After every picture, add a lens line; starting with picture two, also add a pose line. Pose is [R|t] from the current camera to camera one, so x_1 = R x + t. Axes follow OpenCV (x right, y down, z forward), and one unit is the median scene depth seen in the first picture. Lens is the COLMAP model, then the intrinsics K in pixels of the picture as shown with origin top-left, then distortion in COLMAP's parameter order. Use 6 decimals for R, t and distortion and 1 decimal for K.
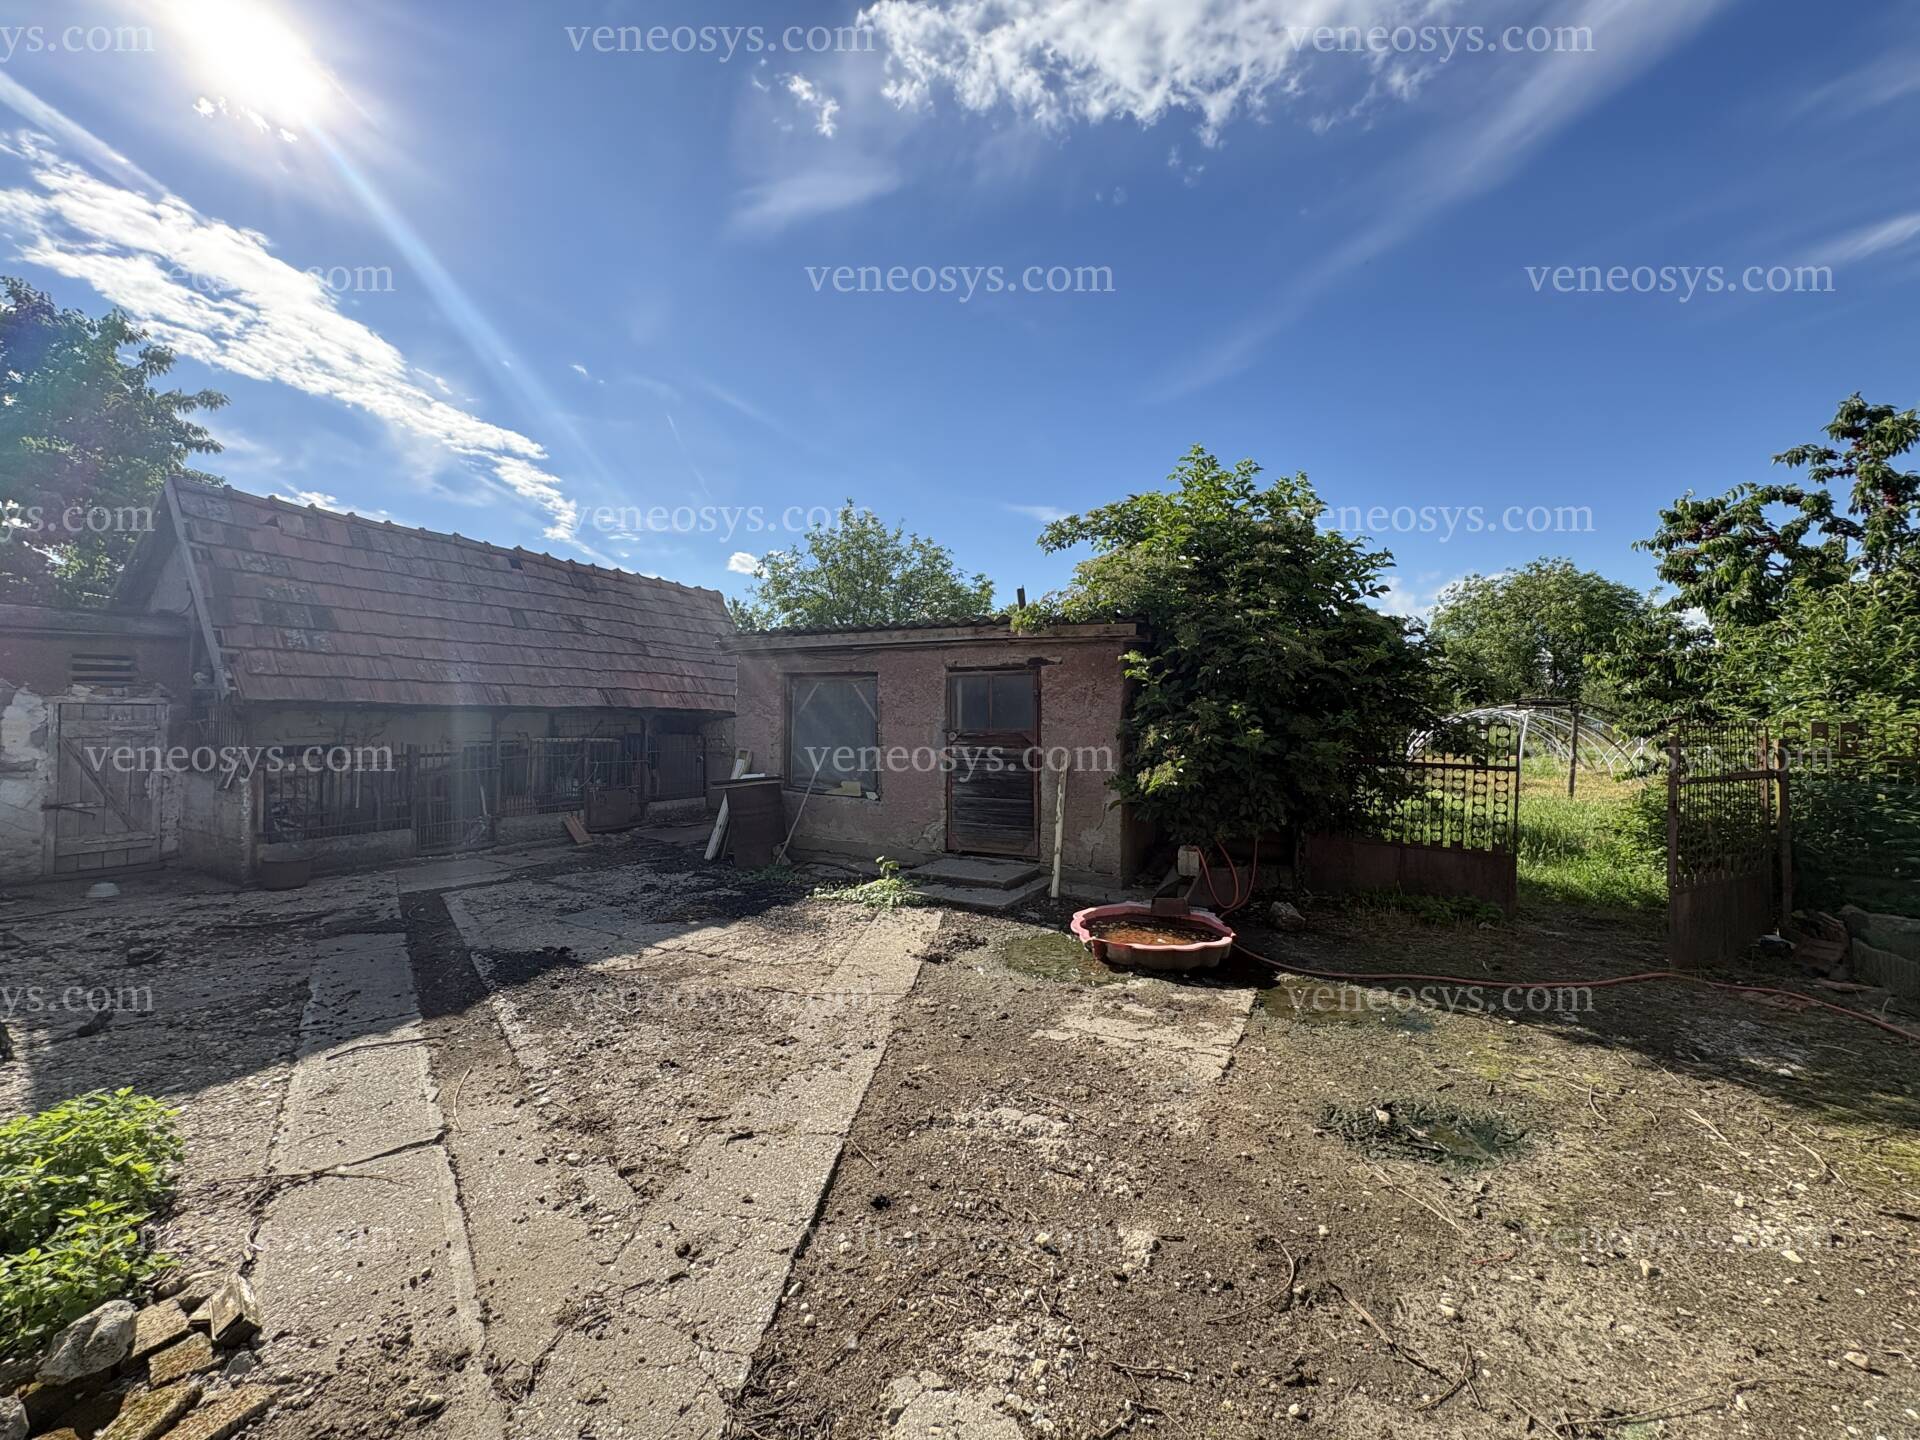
lens RADIAL K [[761.6, 0, 960.1], [0, 761.6, 721.4], [0, 0, 1]] dist [0.000015, -0.000115]
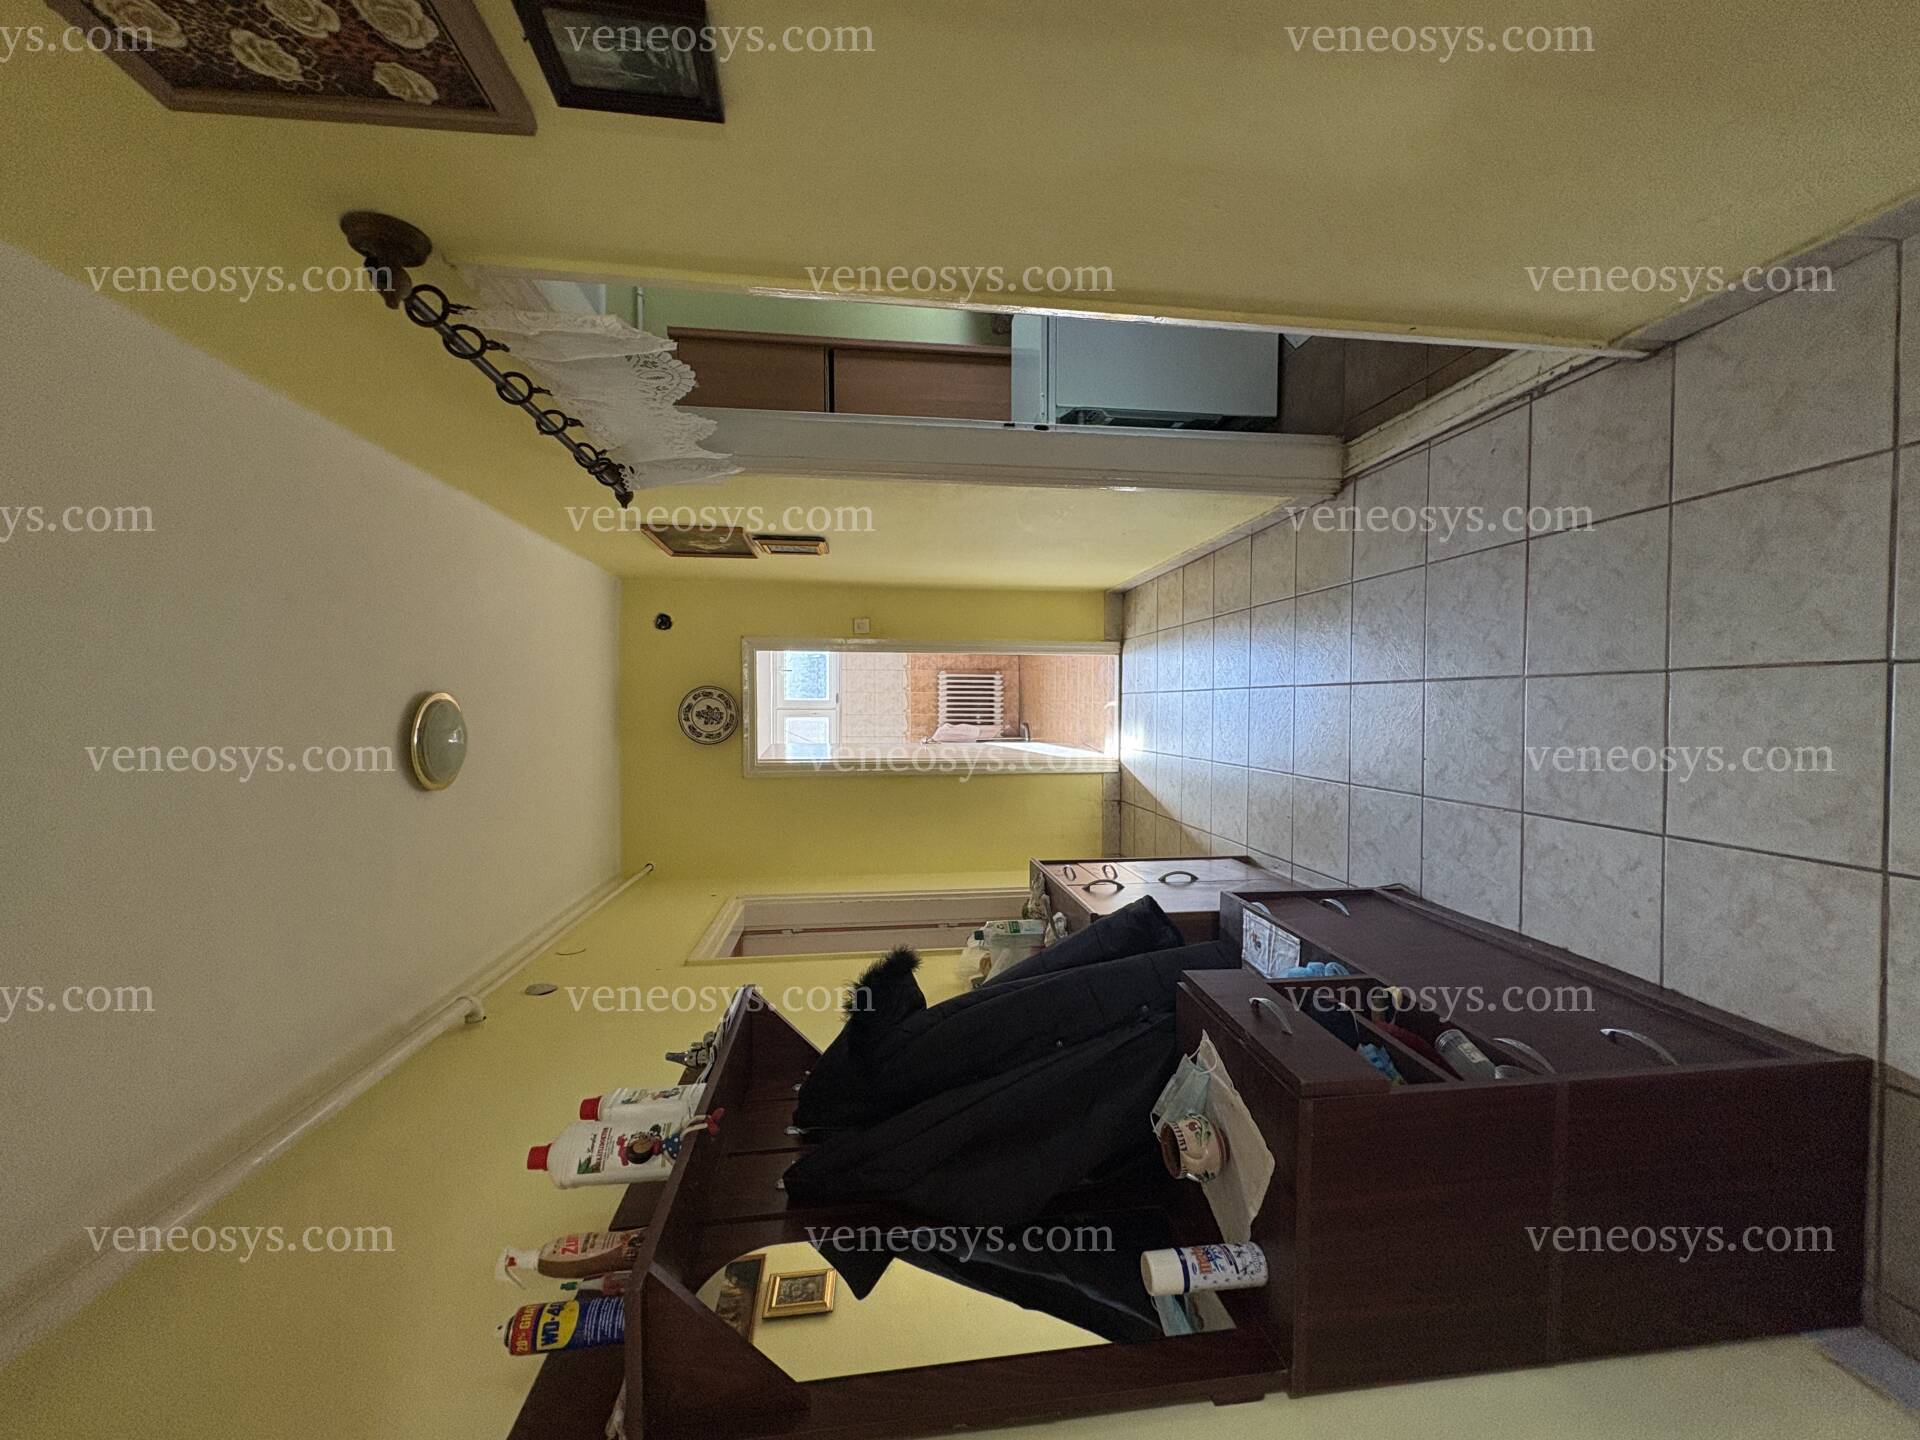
lens RADIAL K [[761.6, 0, 960.1], [0, 761.6, 721.4], [0, 0, 1]] dist [0.000015, -0.000115]
pose [[1.000000, 0.000108, -0.000470, 0.945770], [-0.000108, 1.000000, -0.000332, 0.000126], [0.000470, 0.000332, 1.000000, 0.000458]]
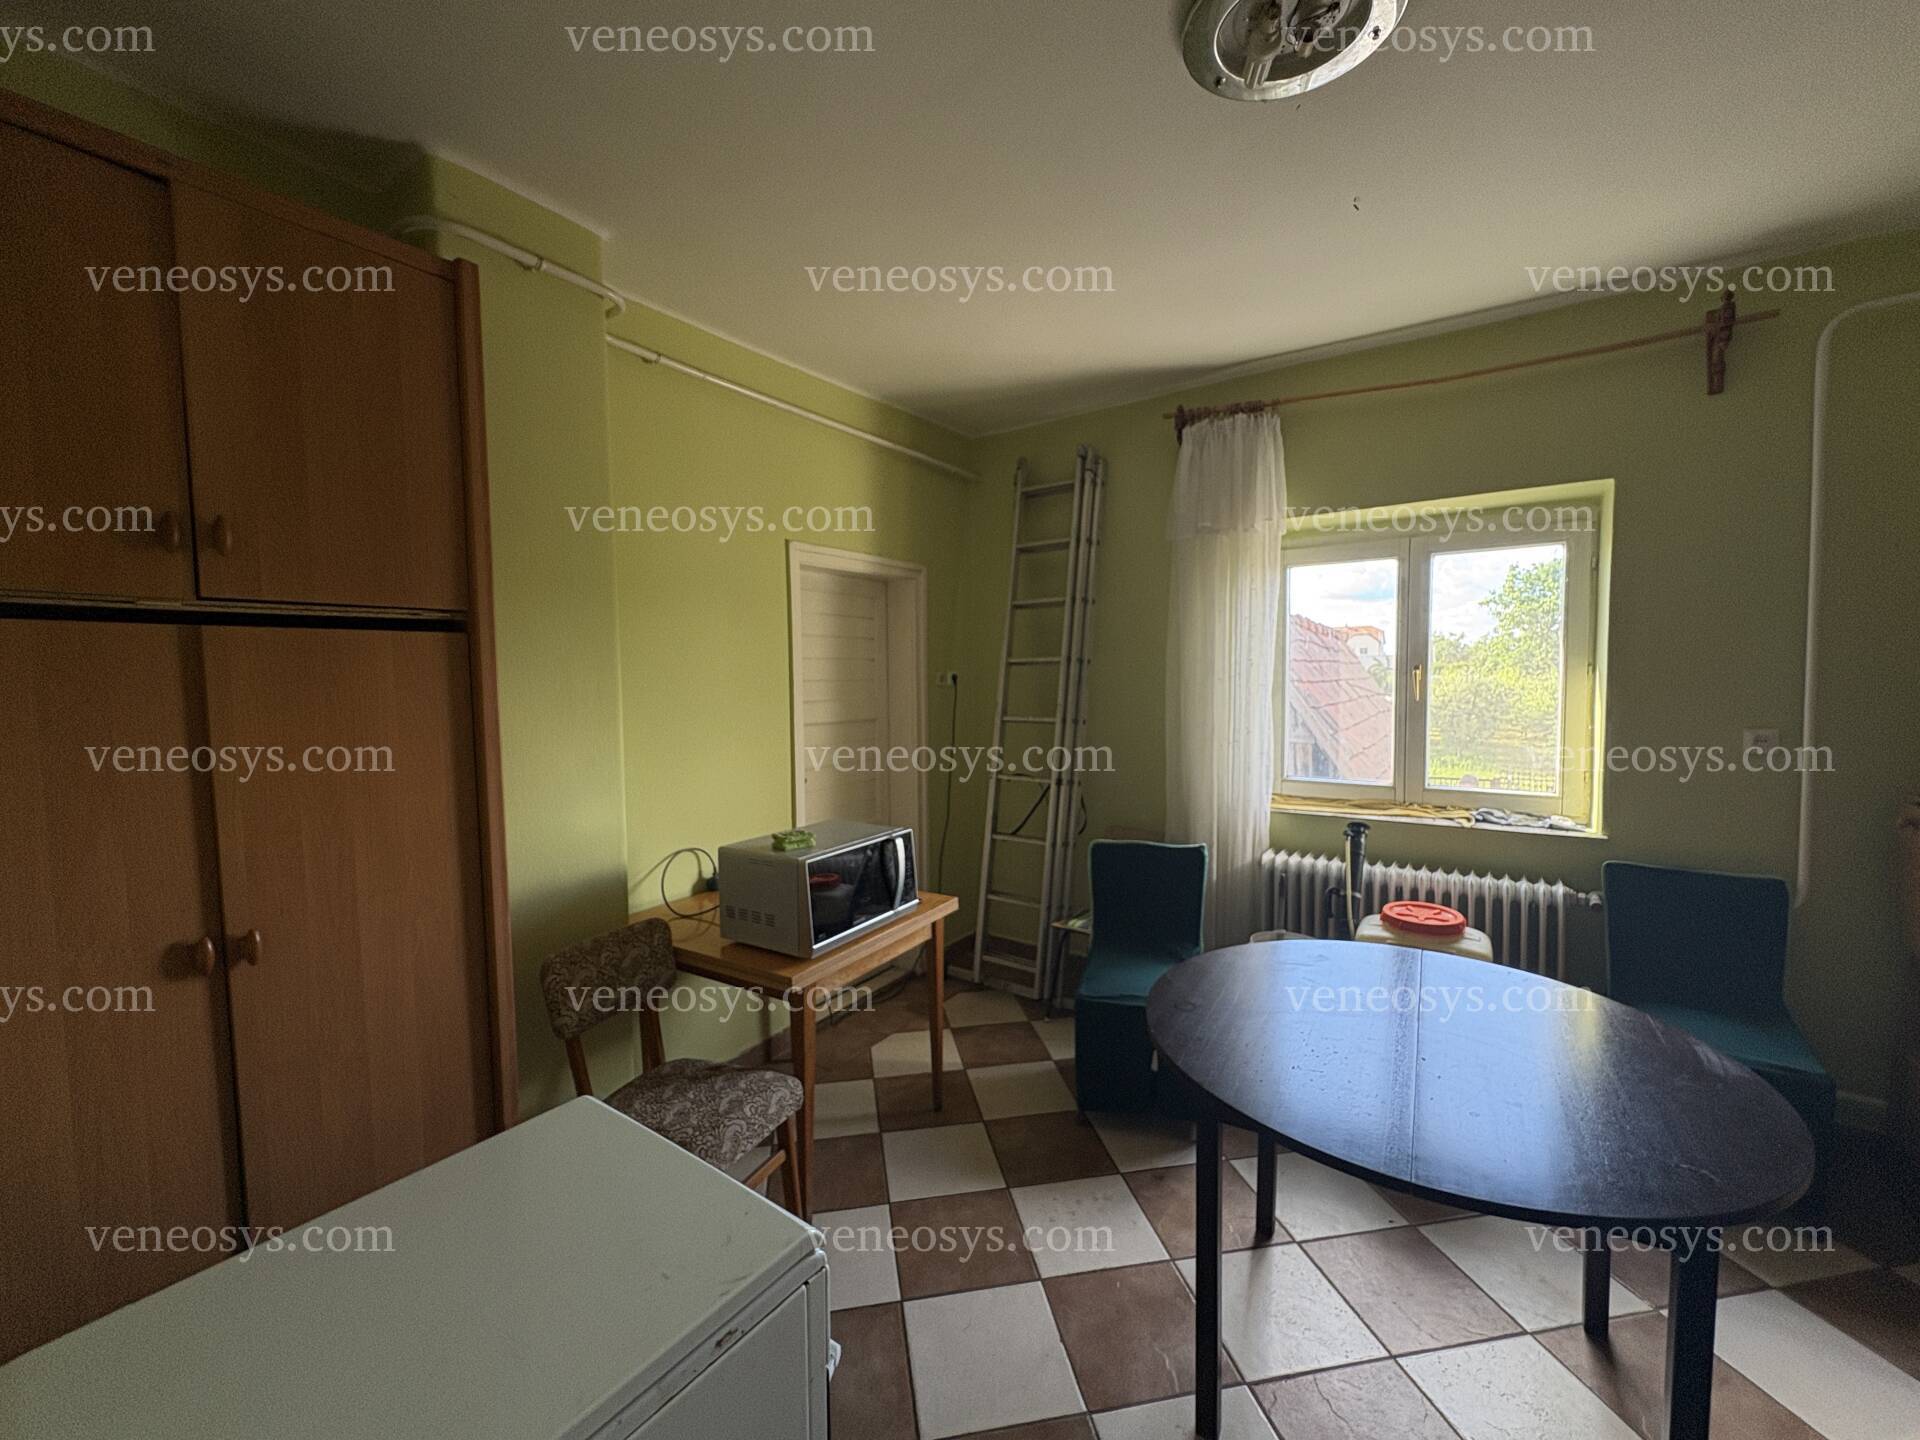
lens RADIAL K [[761.6, 0, 960.1], [0, 761.6, 721.4], [0, 0, 1]] dist [0.000015, -0.000115]
pose [[1.000000, 0.000497, 0.000095, 1.890017], [-0.000497, 1.000000, -0.000560, 0.000018], [-0.000095, 0.000560, 1.000000, 0.000740]]
